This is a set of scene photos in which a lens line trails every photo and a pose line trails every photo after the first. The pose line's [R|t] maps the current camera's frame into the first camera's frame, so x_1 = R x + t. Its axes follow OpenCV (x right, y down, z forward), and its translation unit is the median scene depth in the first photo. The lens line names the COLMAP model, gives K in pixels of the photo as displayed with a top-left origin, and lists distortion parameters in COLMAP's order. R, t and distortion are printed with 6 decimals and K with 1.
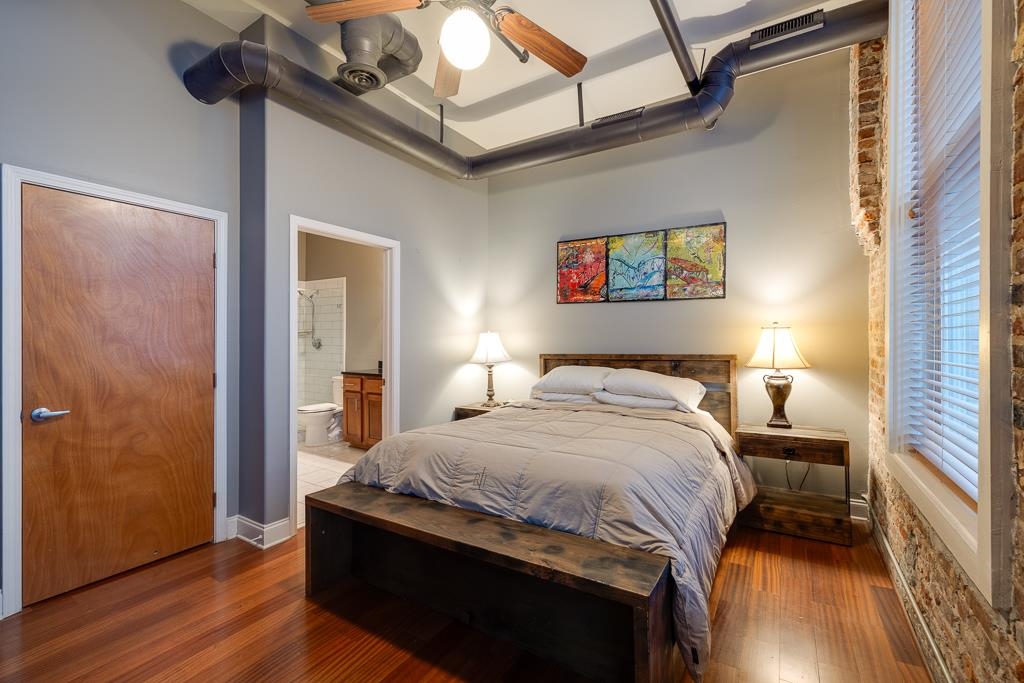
lens RADIAL K [[441.1, 0, 518.1], [0, 441.1, 332.7], [0, 0, 1]] dist [-0.000835, -0.000164]
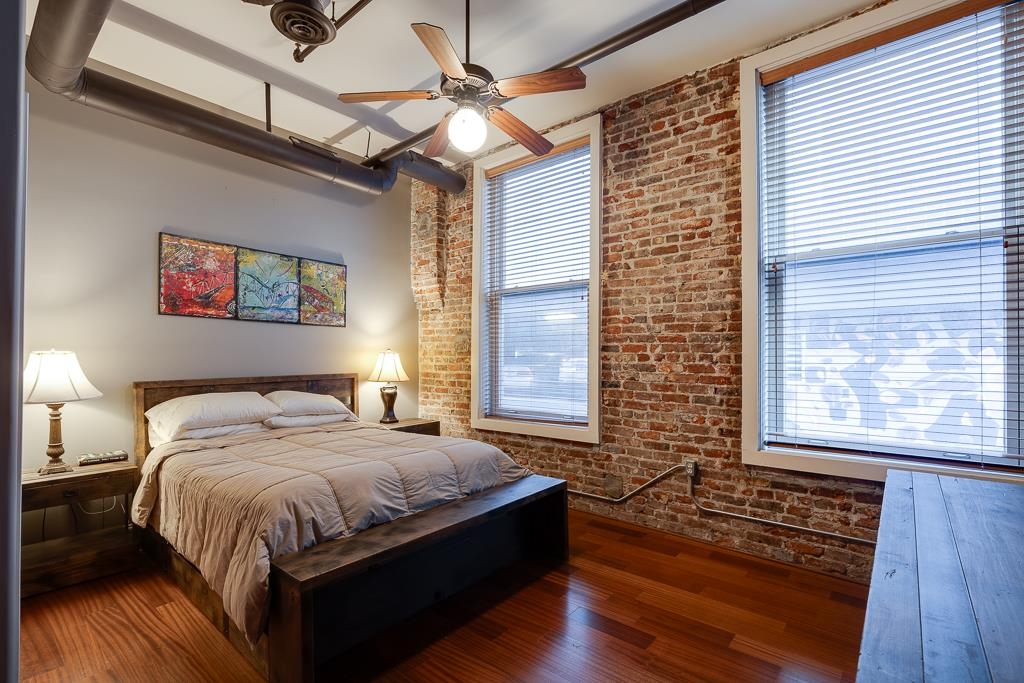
lens RADIAL K [[477.0, 0, 514.7], [0, 477.0, 347.1], [0, 0, 1]] dist [-0.005031, 0.000677]
pose [[0.134759, 0.024698, 0.990571, -0.772200], [-0.015385, 0.999621, -0.022830, -0.000309], [-0.990759, -0.012163, 0.135087, 0.351987]]
